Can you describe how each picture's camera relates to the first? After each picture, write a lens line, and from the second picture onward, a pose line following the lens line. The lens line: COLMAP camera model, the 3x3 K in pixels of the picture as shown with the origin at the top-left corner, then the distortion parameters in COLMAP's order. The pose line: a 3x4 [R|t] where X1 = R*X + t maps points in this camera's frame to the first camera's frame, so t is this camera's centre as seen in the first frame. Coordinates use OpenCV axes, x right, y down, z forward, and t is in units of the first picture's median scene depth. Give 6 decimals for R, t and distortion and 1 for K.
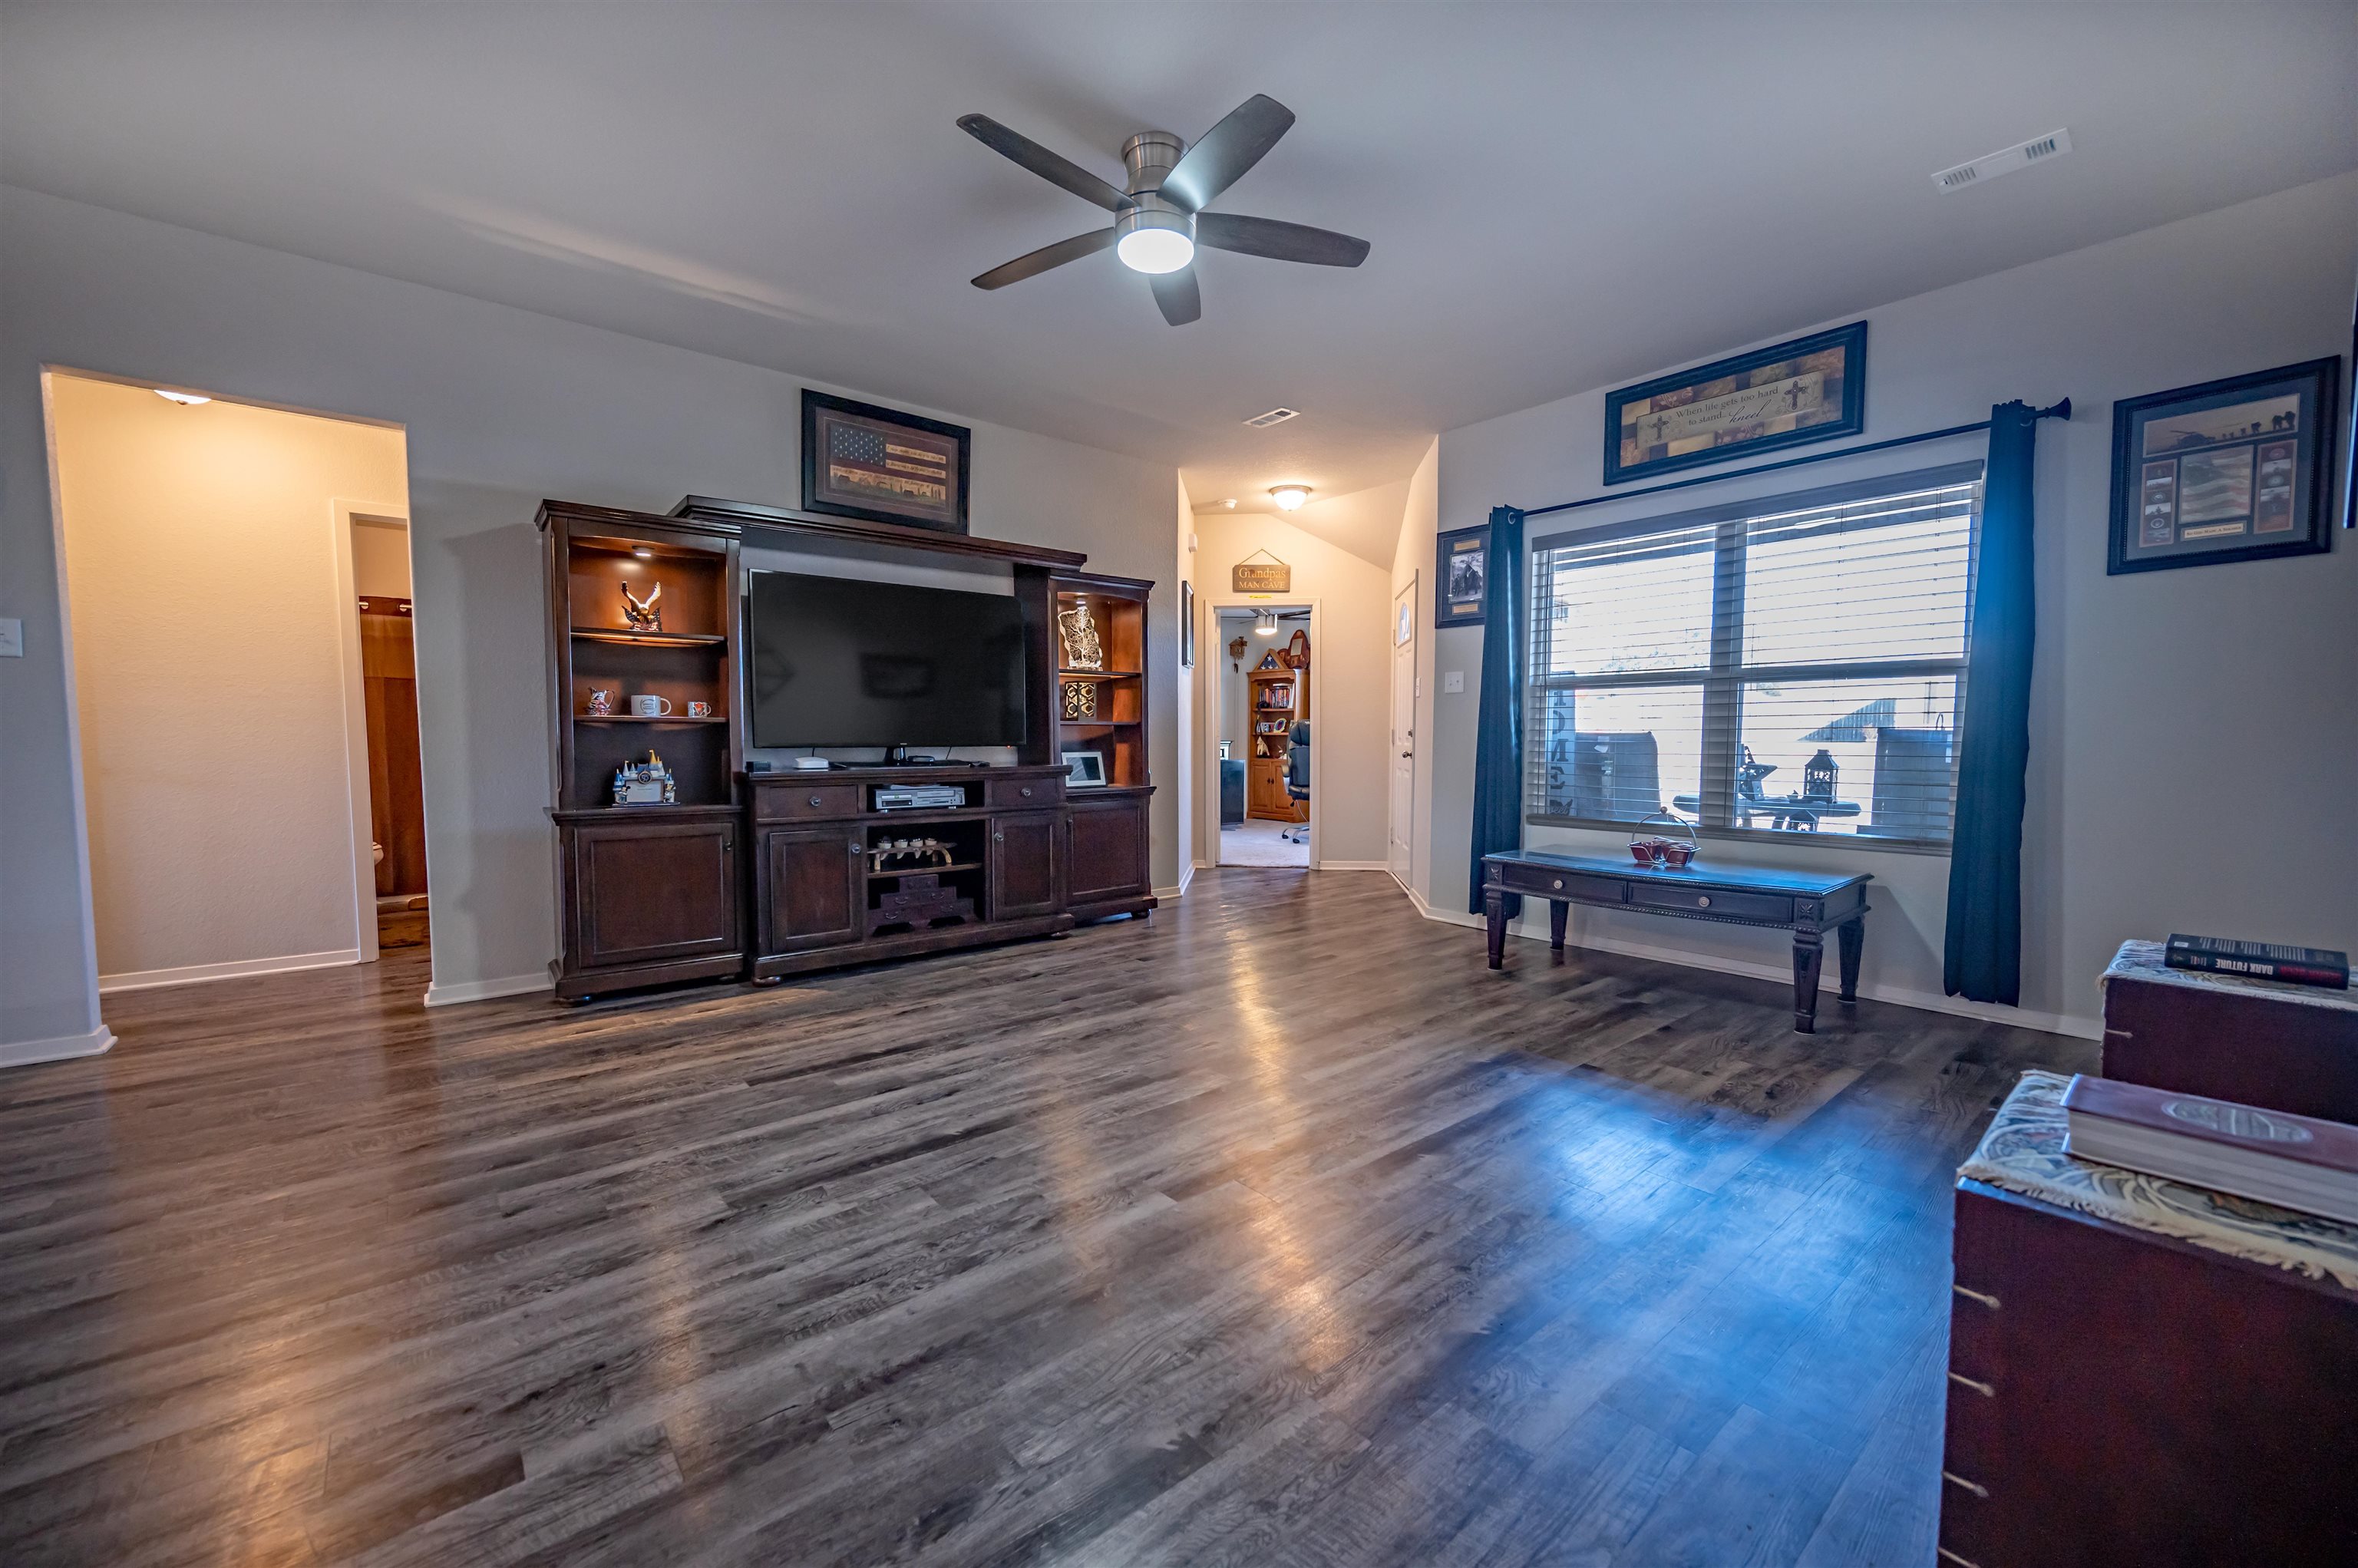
lens RADIAL K [[943.1, 0, 1182.2], [0, 943.1, 785.9], [0, 0, 1]] dist [0.000506, -0.001099]
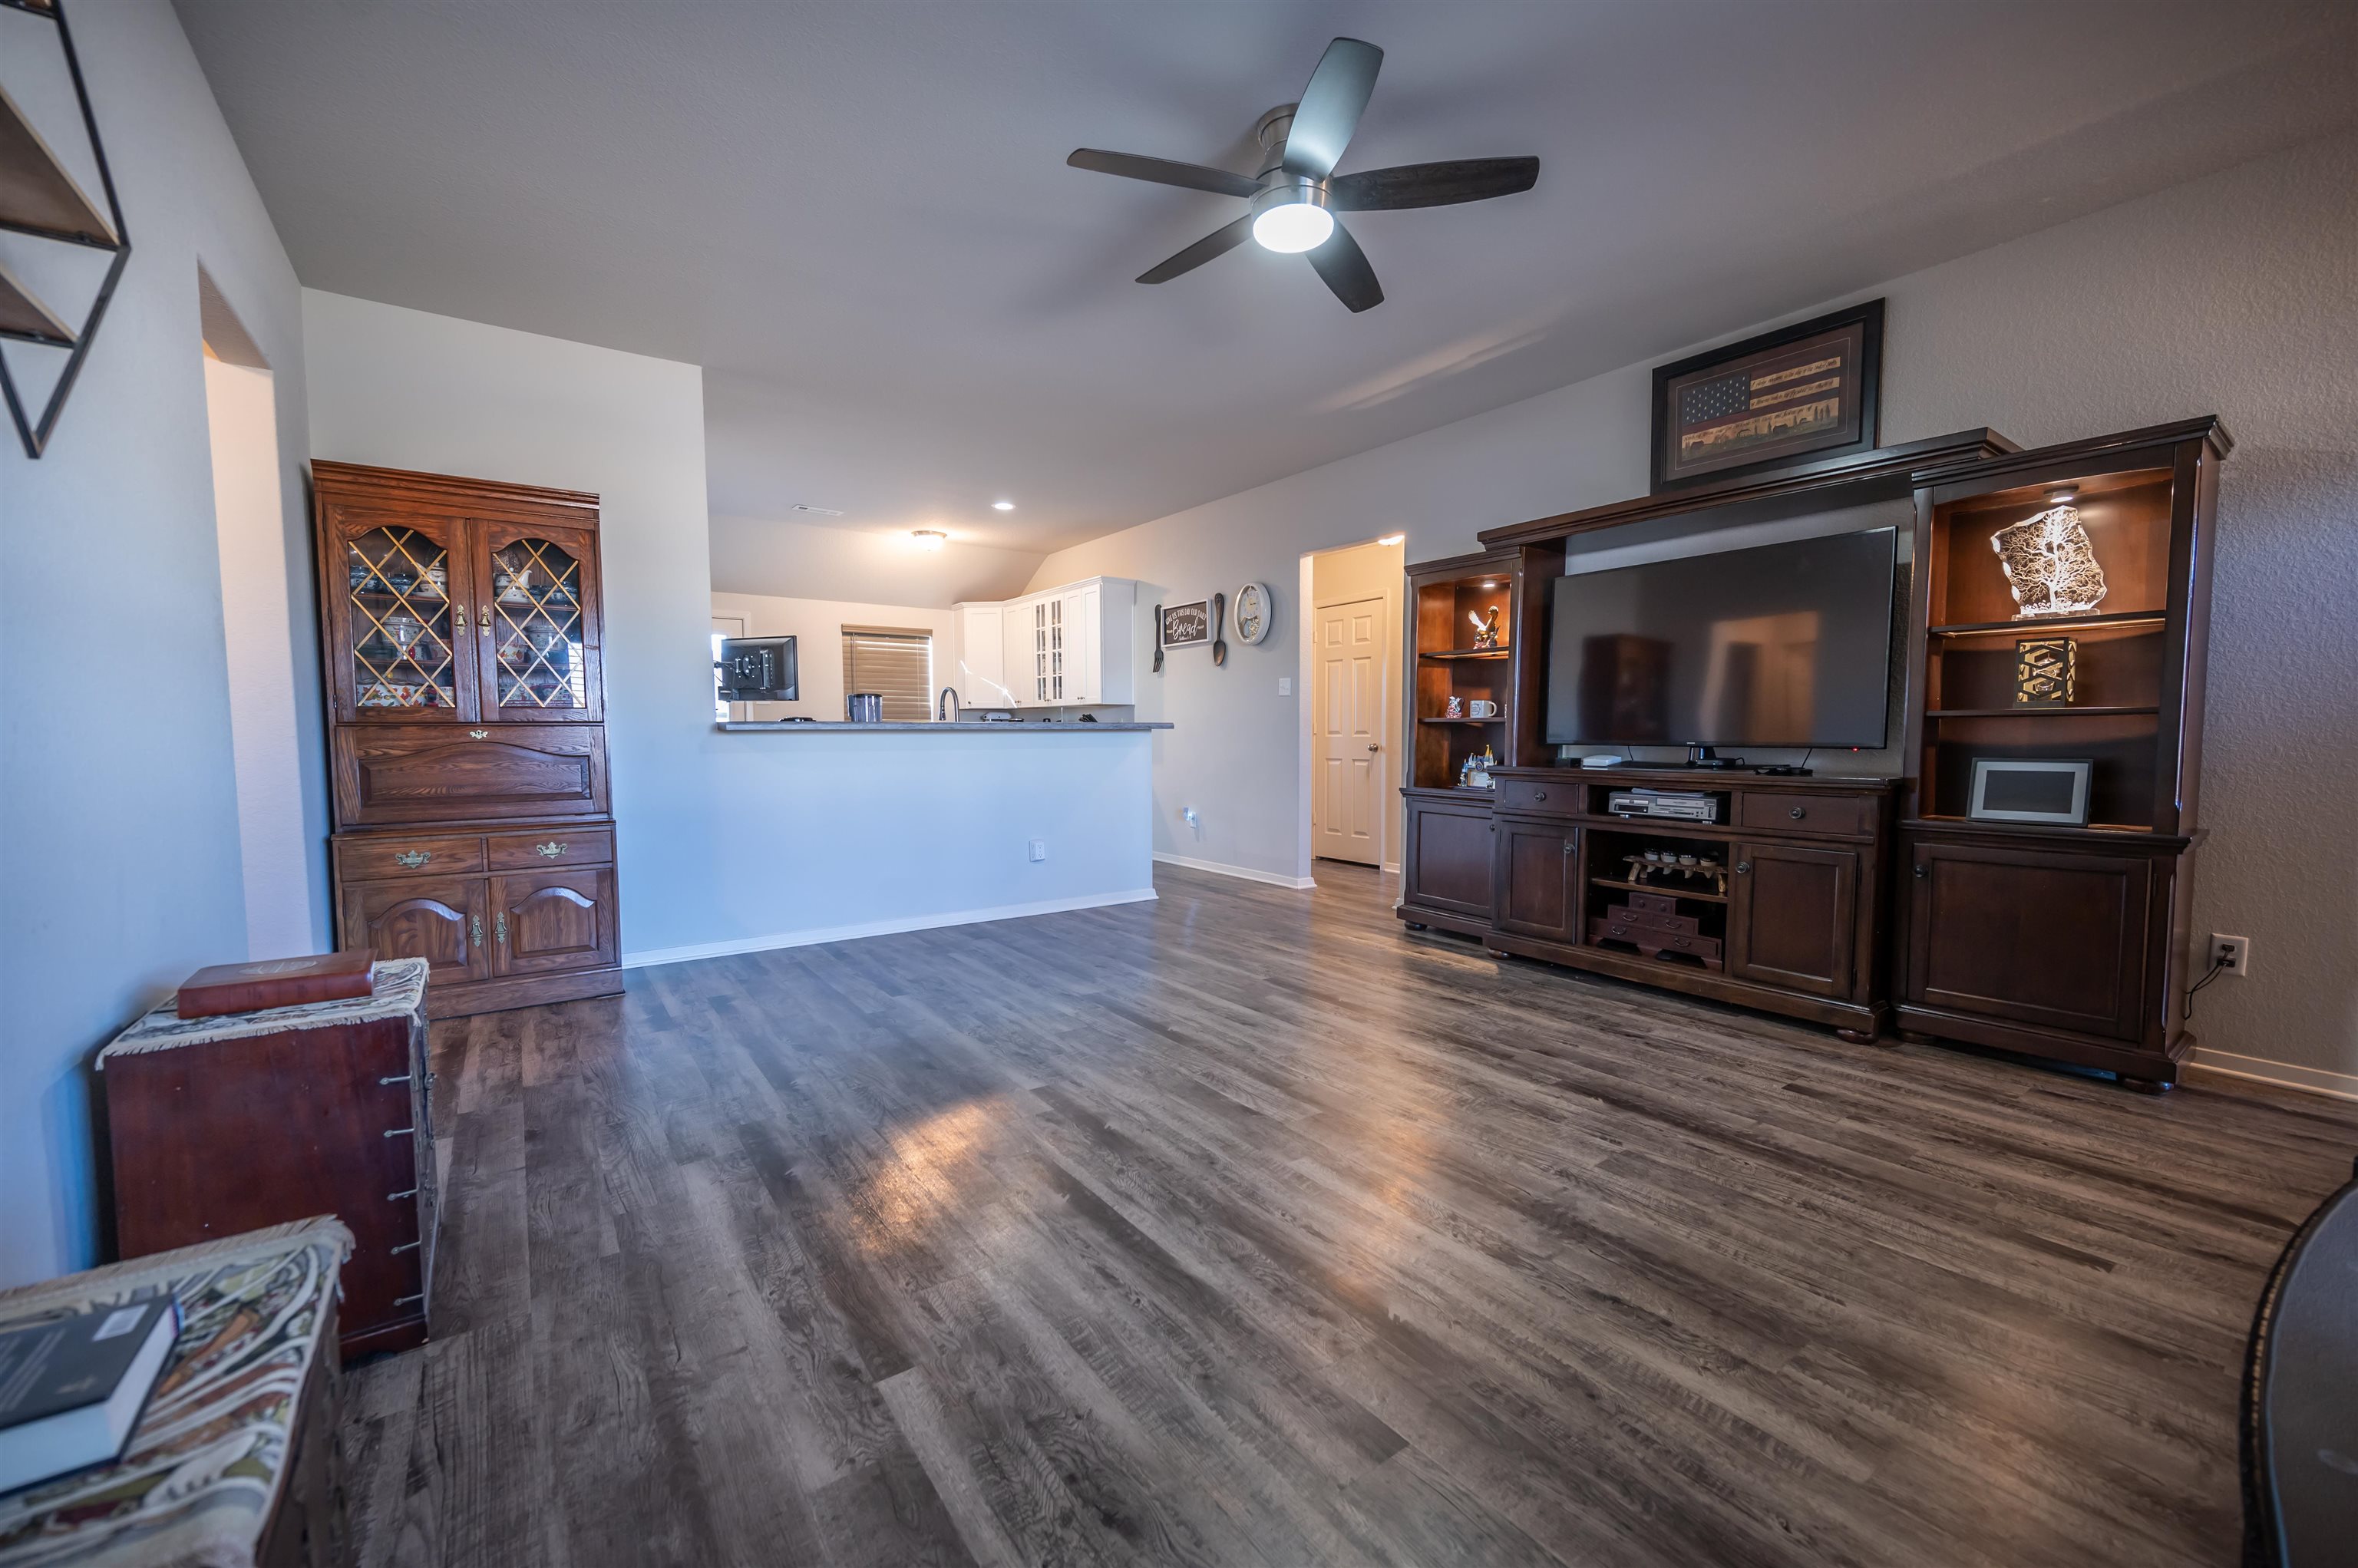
lens RADIAL K [[943.1, 0, 1182.8], [0, 943.1, 784.9], [0, 0, 1]] dist [0.000506, -0.001099]
pose [[-0.086376, 0.056516, -0.994658, 0.688309], [-0.053806, 0.996668, 0.061302, -0.039634], [0.994809, 0.058814, -0.083047, 0.711692]]
